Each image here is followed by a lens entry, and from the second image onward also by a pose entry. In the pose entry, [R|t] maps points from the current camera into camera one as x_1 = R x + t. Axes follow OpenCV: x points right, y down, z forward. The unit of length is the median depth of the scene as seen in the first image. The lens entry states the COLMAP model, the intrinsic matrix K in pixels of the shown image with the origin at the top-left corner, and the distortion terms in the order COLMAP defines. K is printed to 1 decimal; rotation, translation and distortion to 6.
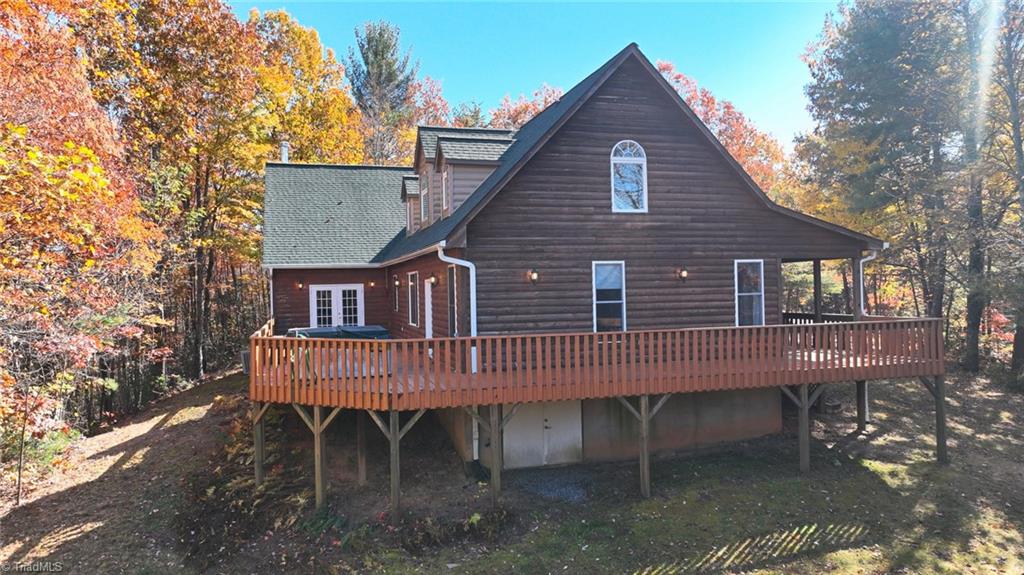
lens RADIAL K [[723.1, 0, 503.9], [0, 723.1, 292.0], [0, 0, 1]] dist [0.007387, 0.009034]
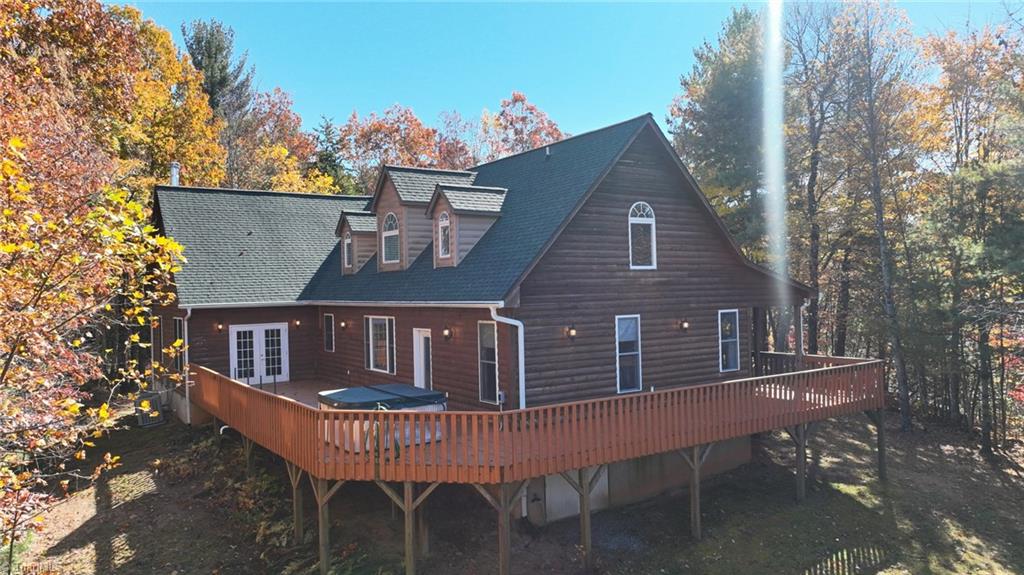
lens RADIAL K [[723.1, 0, 501.6], [0, 723.1, 288.3], [0, 0, 1]] dist [0.007387, 0.009034]
pose [[0.952103, -0.002501, 0.305766, -0.359549], [0.006130, 0.999922, -0.010909, -0.072121], [-0.305715, 0.012261, 0.952044, 0.043284]]
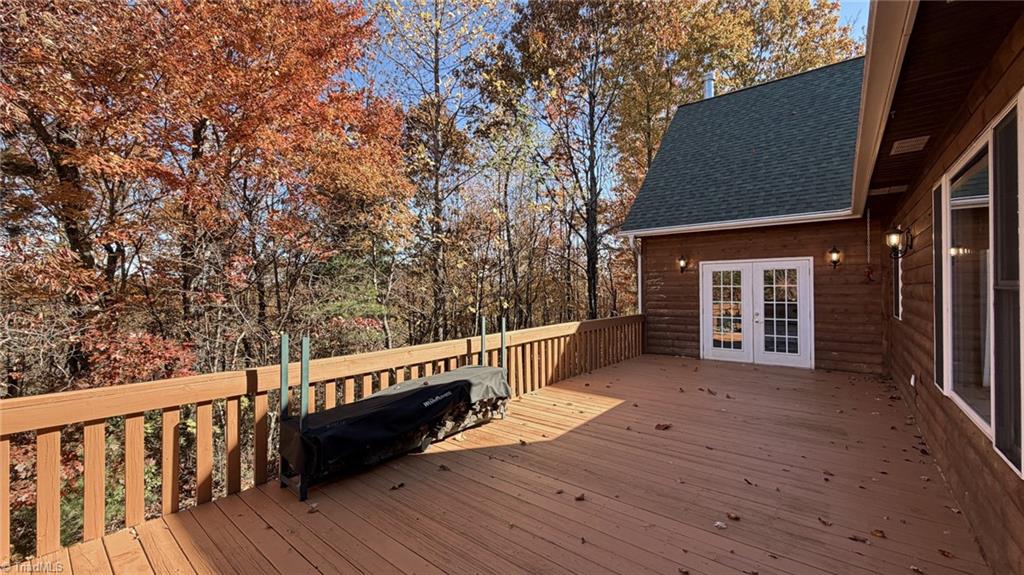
lens RADIAL K [[413.2, 0, 513.8], [0, 413.2, 287.2], [0, 0, 1]] dist [-0.002240, -0.000168]
pose [[0.585914, 0.015631, -0.810222, -0.142910], [-0.009602, 0.999878, 0.012346, 0.013068], [0.810316, 0.000546, 0.585992, 1.116203]]
